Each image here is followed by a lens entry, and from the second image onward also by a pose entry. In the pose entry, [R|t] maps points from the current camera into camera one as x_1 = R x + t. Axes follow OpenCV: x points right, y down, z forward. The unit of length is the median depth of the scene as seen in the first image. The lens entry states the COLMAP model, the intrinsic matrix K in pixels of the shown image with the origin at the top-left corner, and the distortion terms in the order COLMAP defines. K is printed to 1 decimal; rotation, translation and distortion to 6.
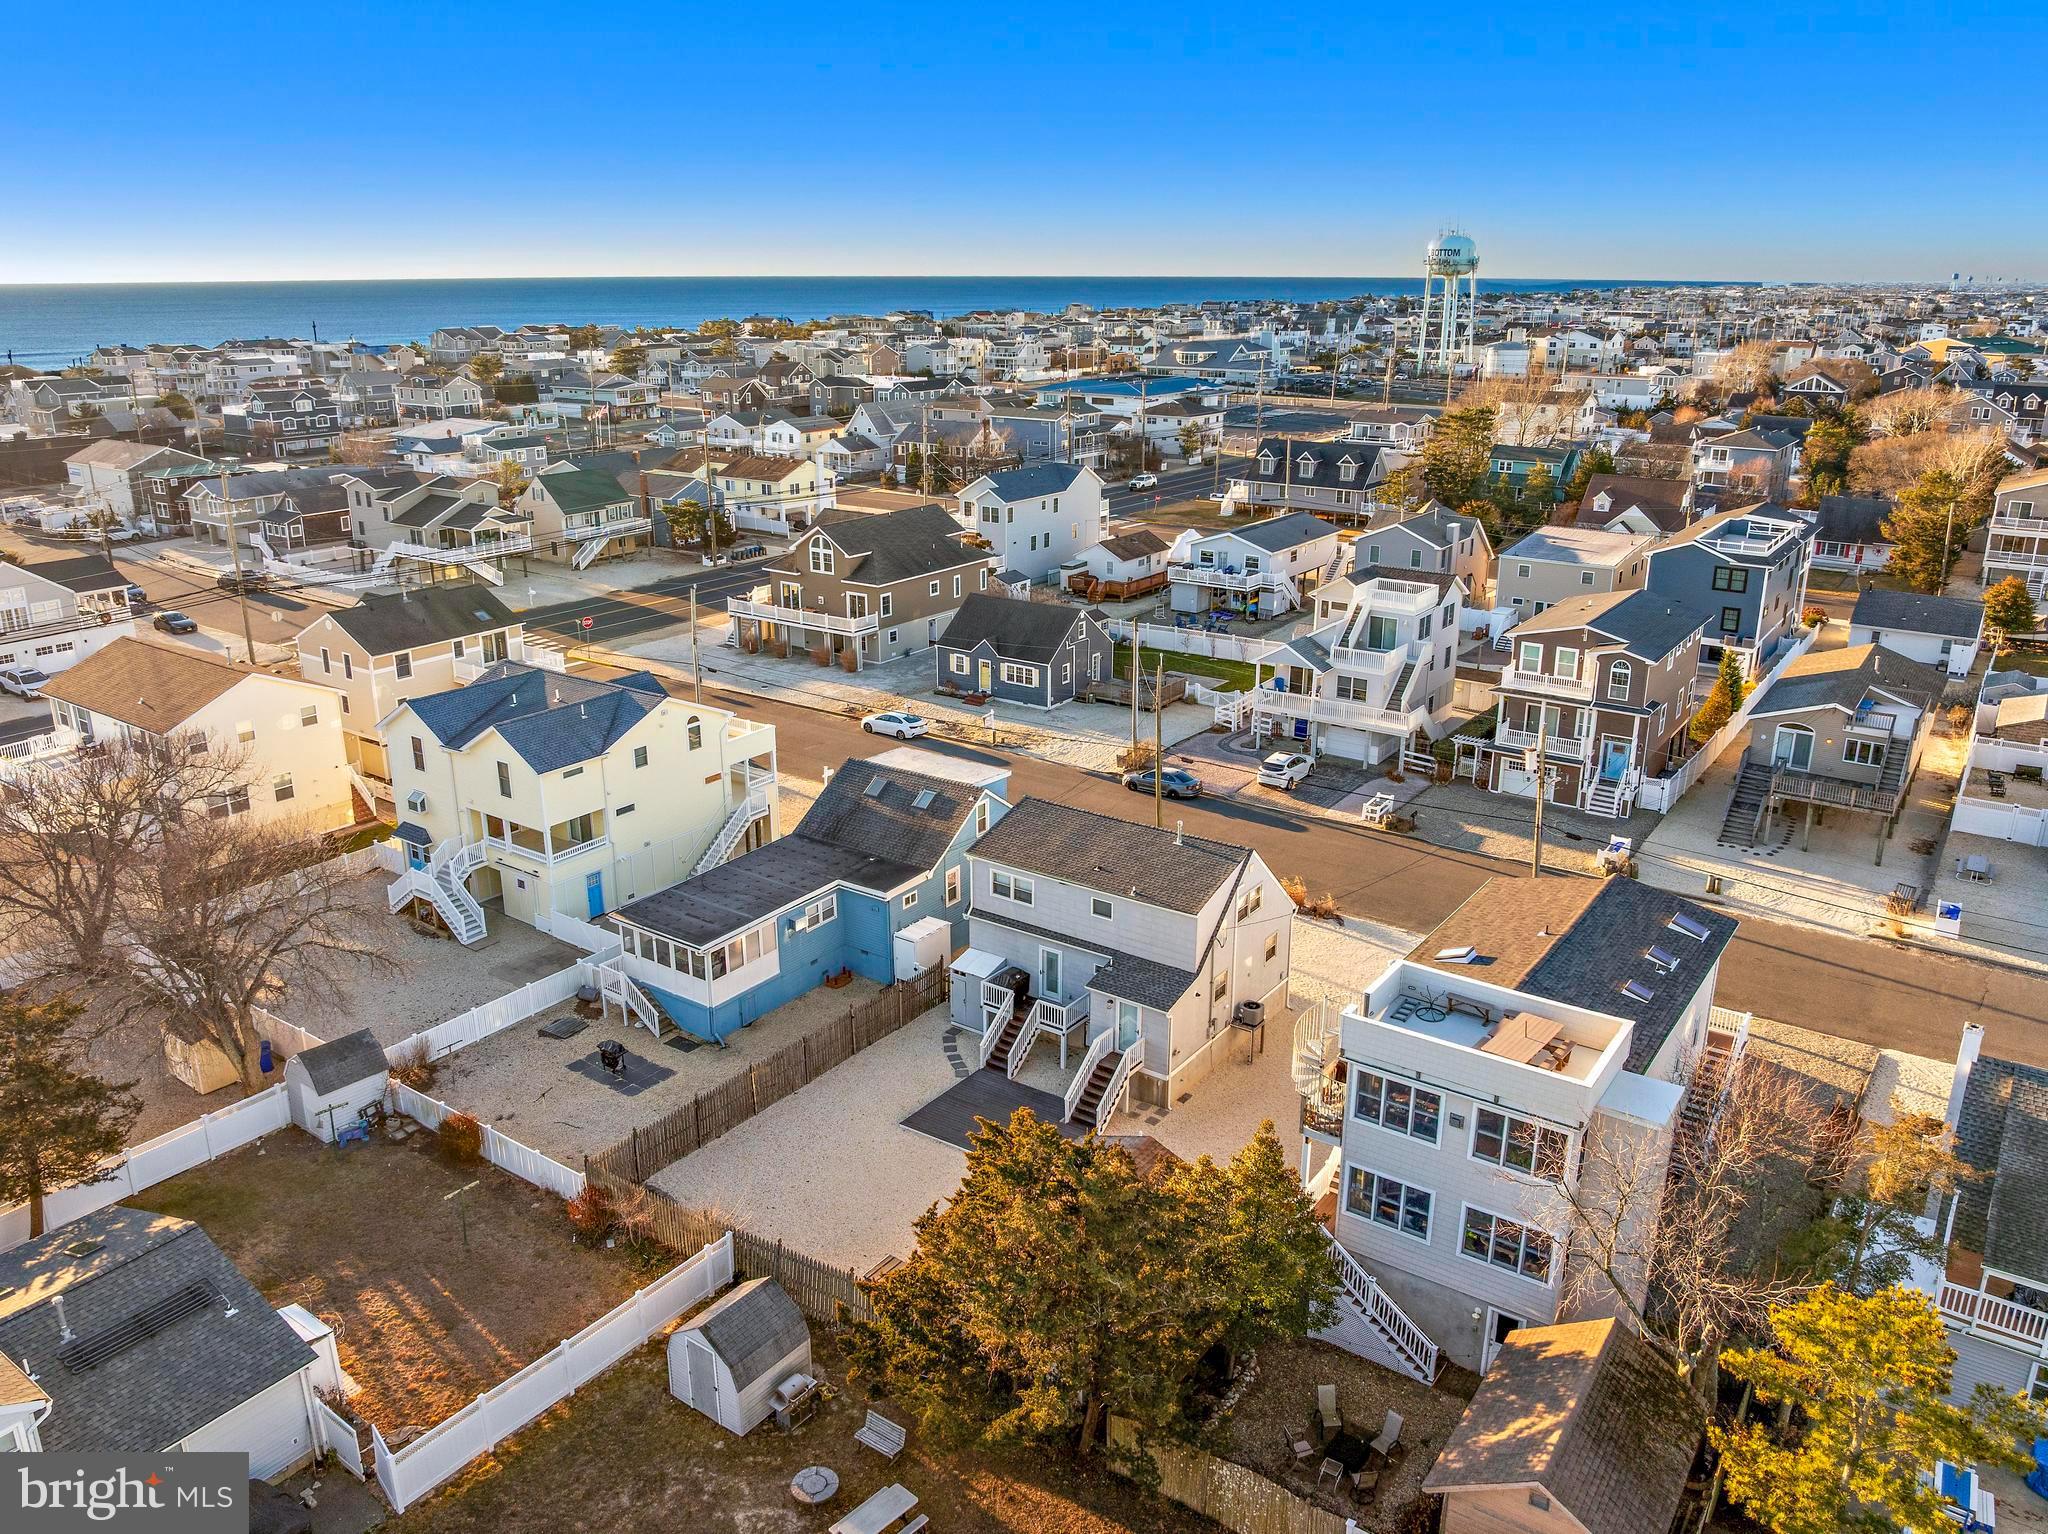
lens RADIAL K [[1480.2, 0, 1024.0], [0, 1480.2, 767.0], [0, 0, 1]] dist [-0.034867, -0.006258]
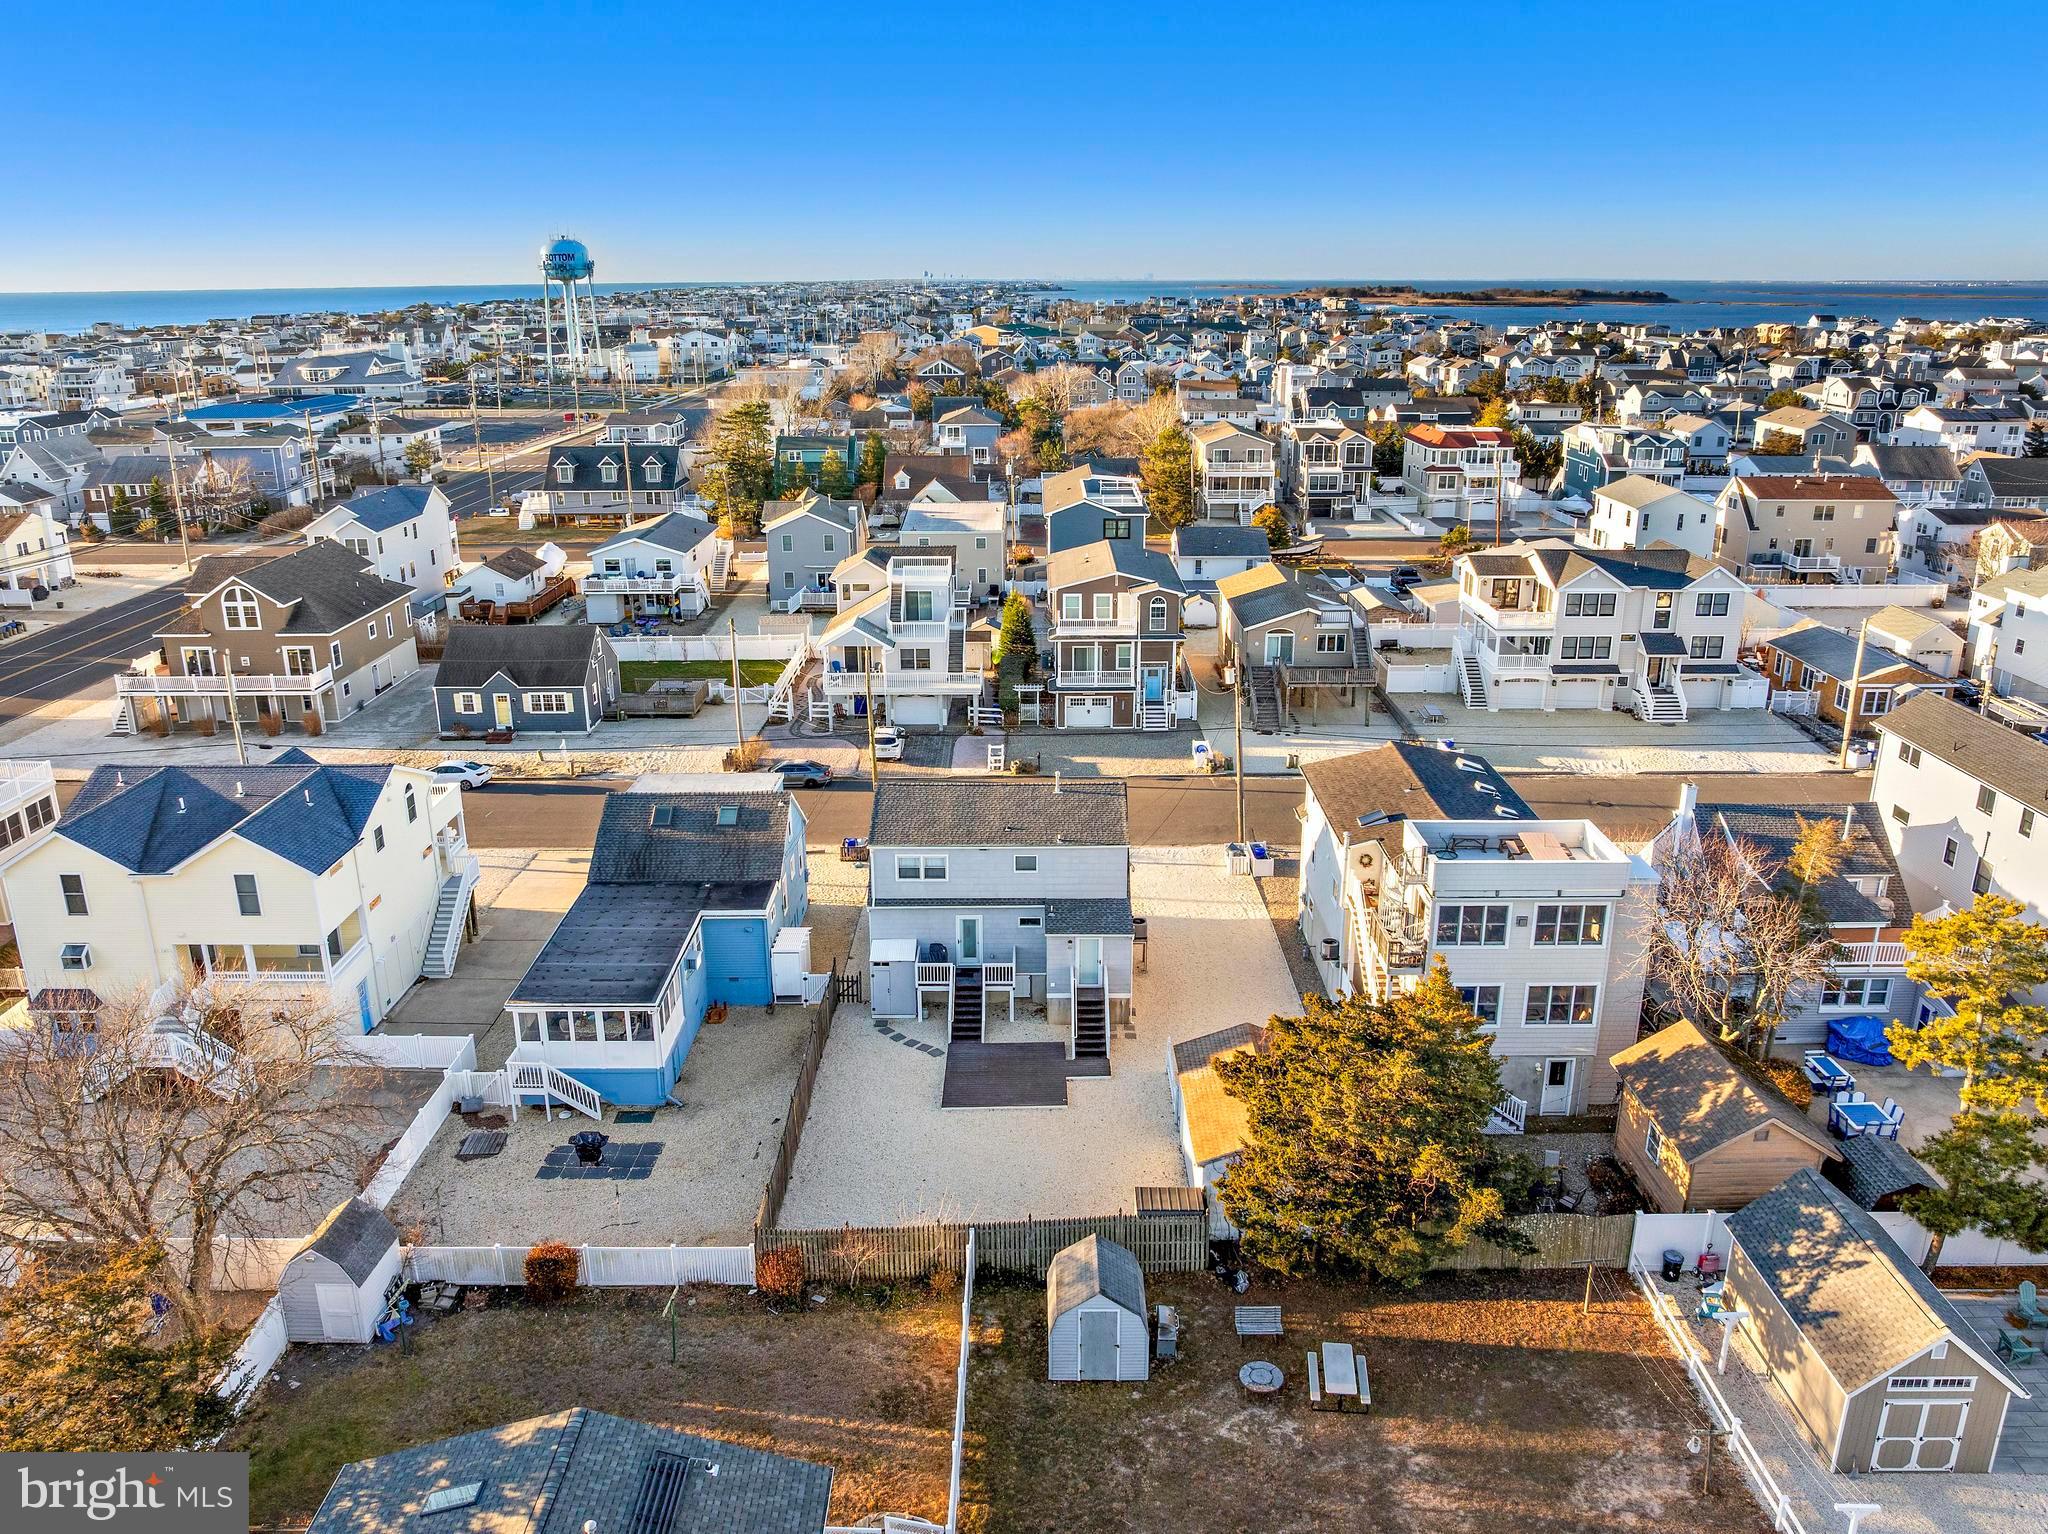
lens RADIAL K [[1480.2, 0, 1024.0], [0, 1480.2, 767.0], [0, 0, 1]] dist [-0.034867, -0.006258]
pose [[0.818245, -0.183143, 0.544916, -0.314107], [0.184996, 0.981360, 0.052040, -0.017339], [-0.544290, 0.058226, 0.836874, 0.061973]]
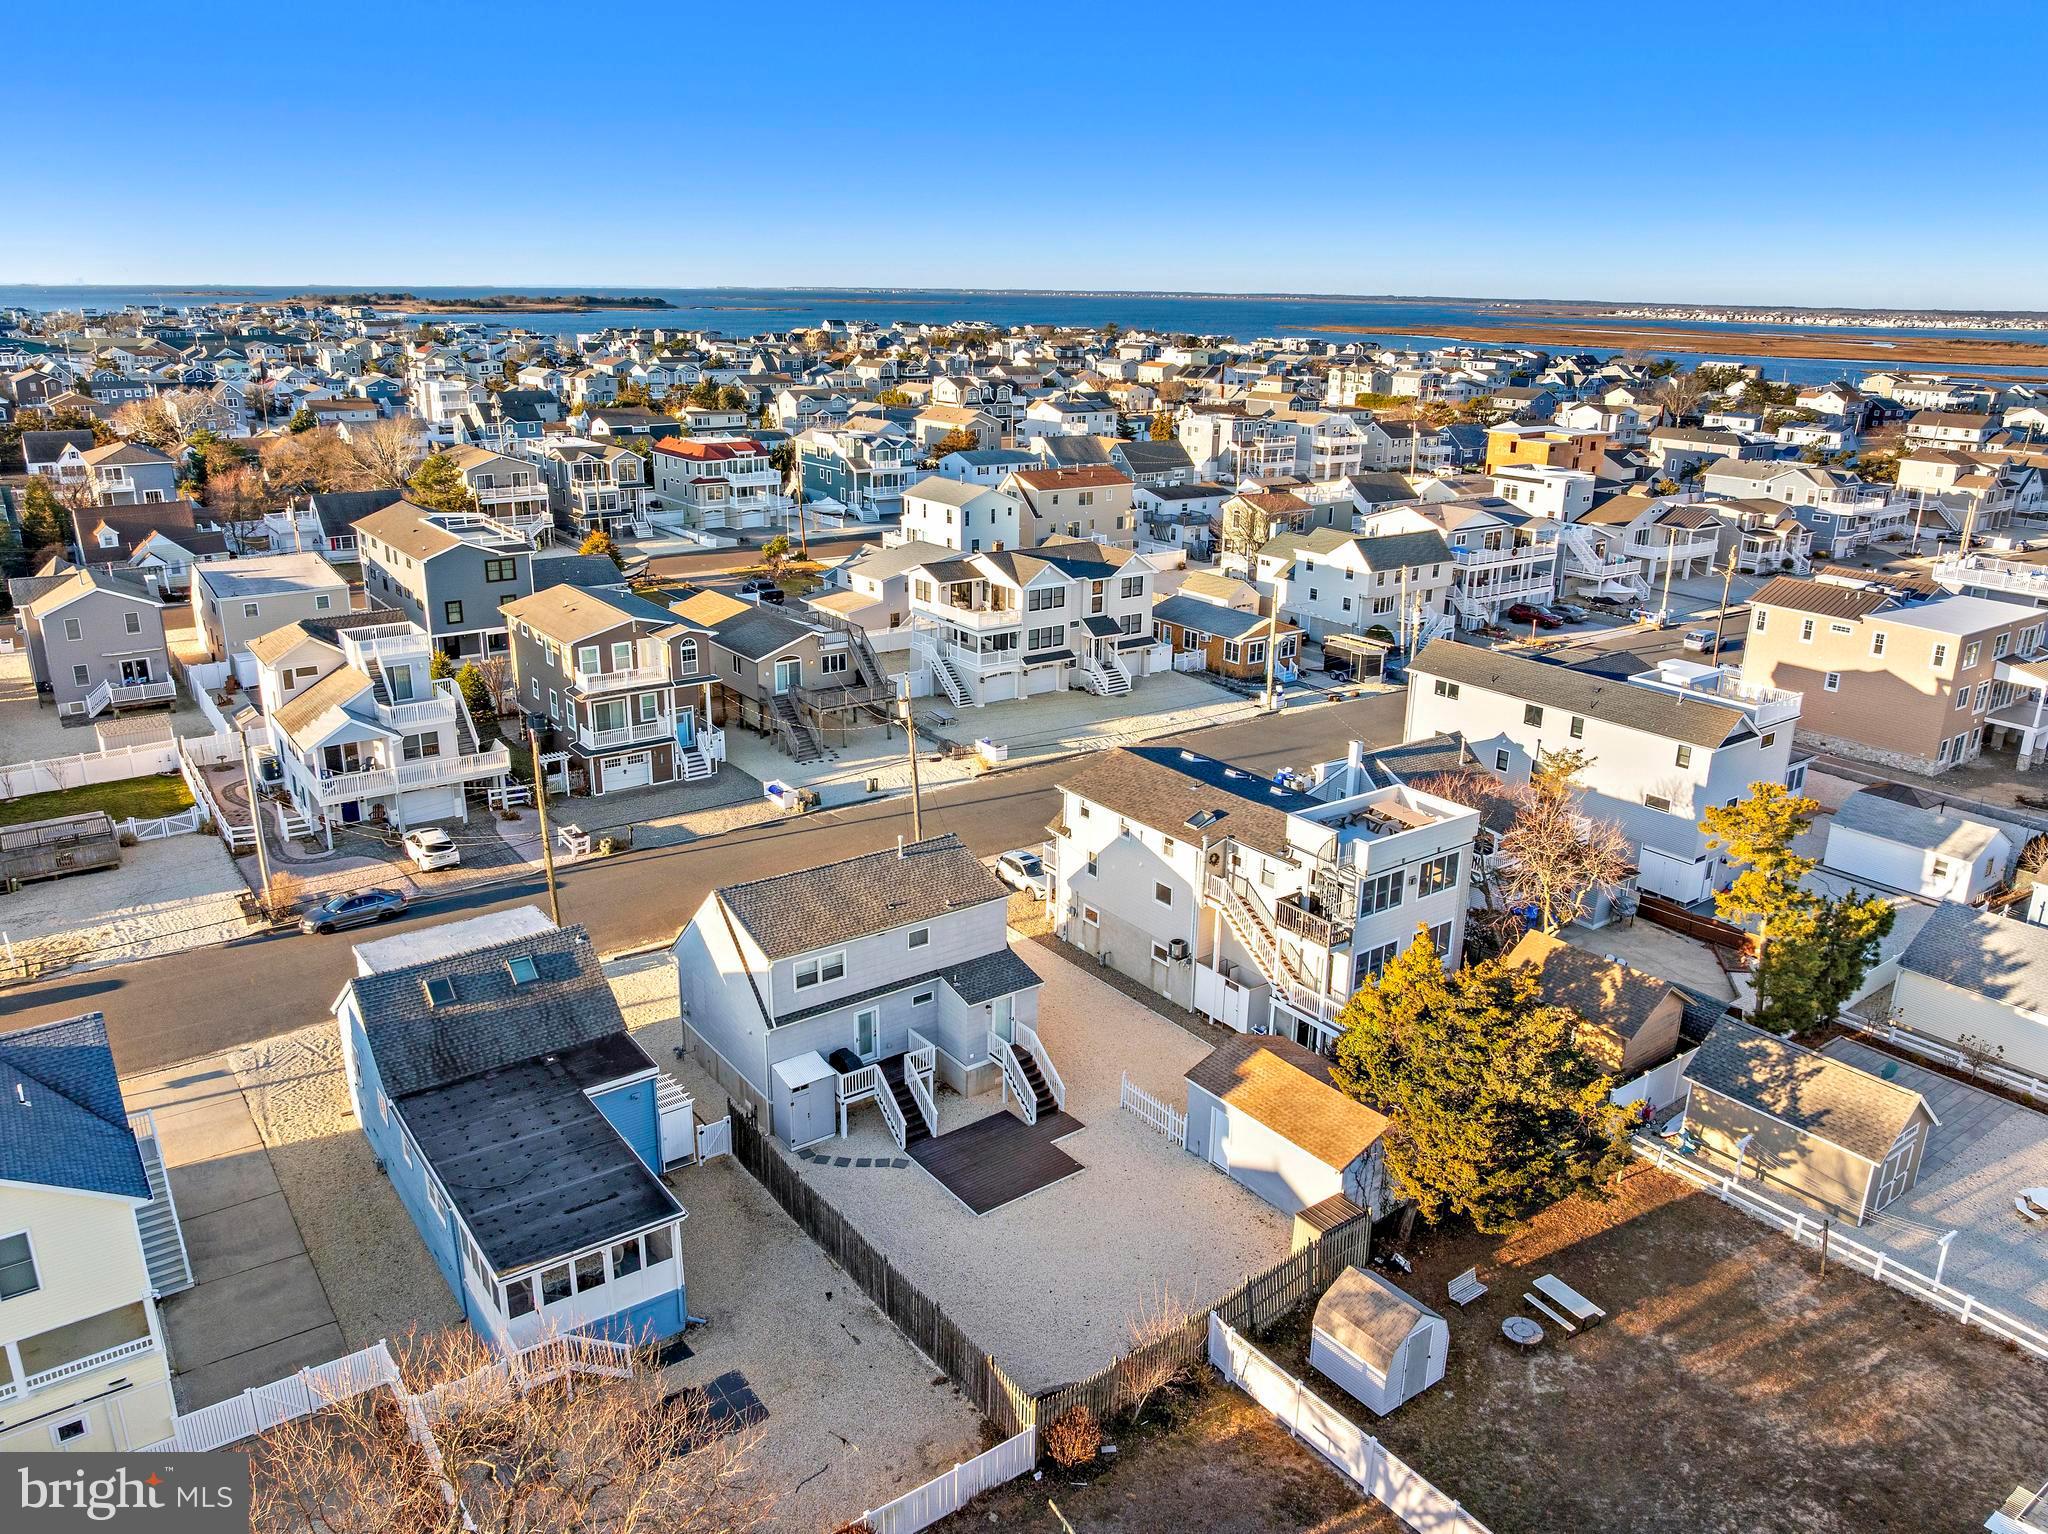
lens RADIAL K [[1450.6, 0, 1024.0], [0, 1450.6, 767.0], [0, 0, 1]] dist [-0.036345, -0.006950]
pose [[0.313805, -0.290972, 0.903804, -0.470625], [0.283997, 0.937073, 0.203077, -0.116056], [-0.906020, 0.192951, 0.376693, 0.330235]]
